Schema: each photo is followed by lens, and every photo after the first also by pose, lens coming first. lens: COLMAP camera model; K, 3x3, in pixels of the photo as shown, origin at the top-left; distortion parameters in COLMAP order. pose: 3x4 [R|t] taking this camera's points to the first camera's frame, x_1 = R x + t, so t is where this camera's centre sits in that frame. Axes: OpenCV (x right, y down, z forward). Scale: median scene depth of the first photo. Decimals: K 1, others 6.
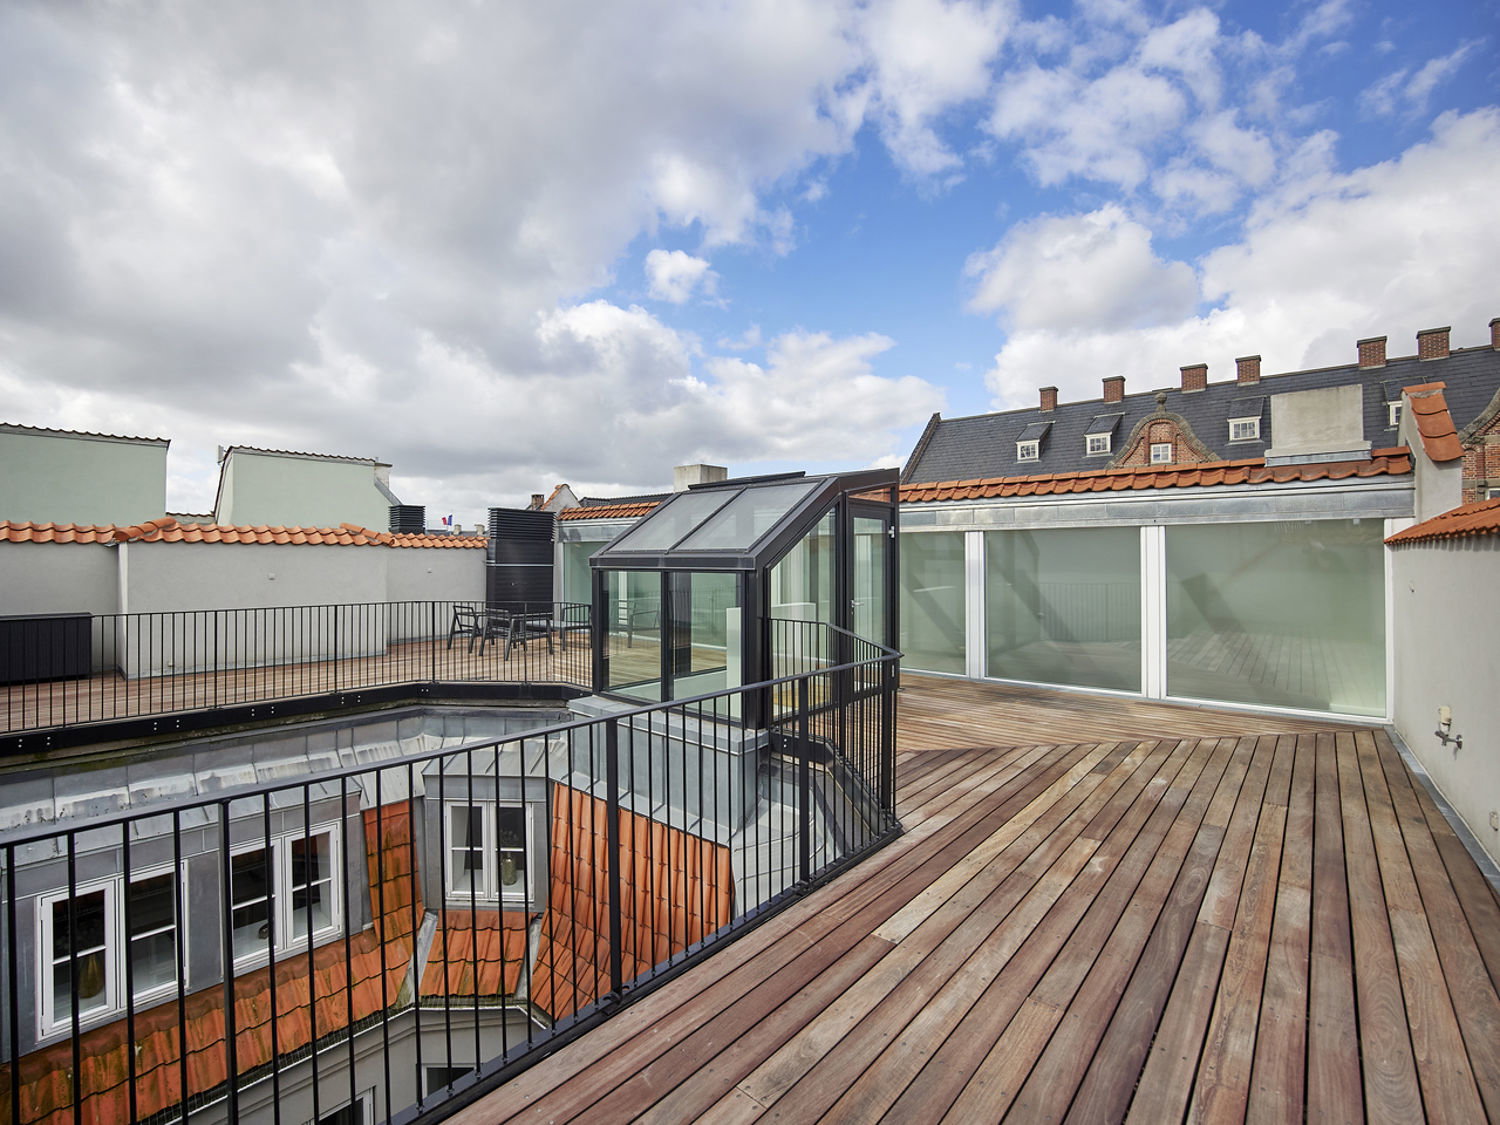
lens RADIAL K [[677.9, 0, 733.9], [0, 677.9, 559.4], [0, 0, 1]] dist [-0.003258, -0.000395]
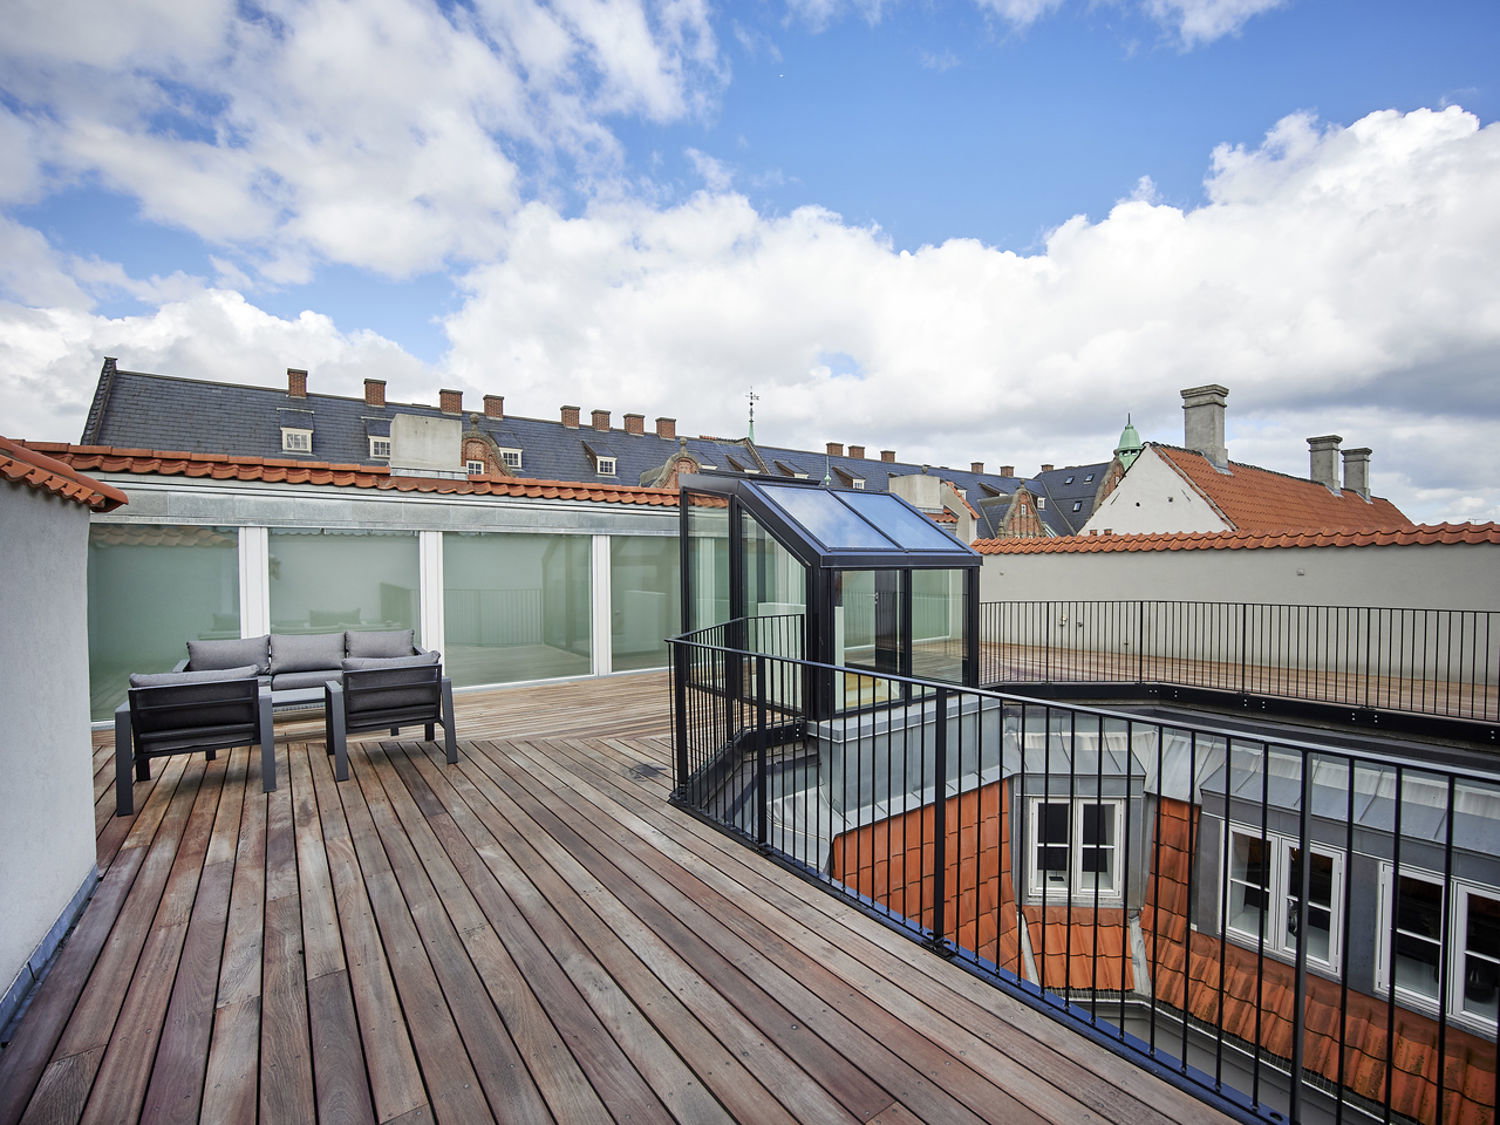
lens RADIAL K [[677.9, 0, 733.9], [0, 677.9, 559.4], [0, 0, 1]] dist [-0.003258, -0.000395]
pose [[0.258337, 0.000892, 0.966054, -0.624083], [0.004650, 0.999987, -0.002167, 0.000953], [-0.966044, 0.005052, 0.258329, 0.522869]]
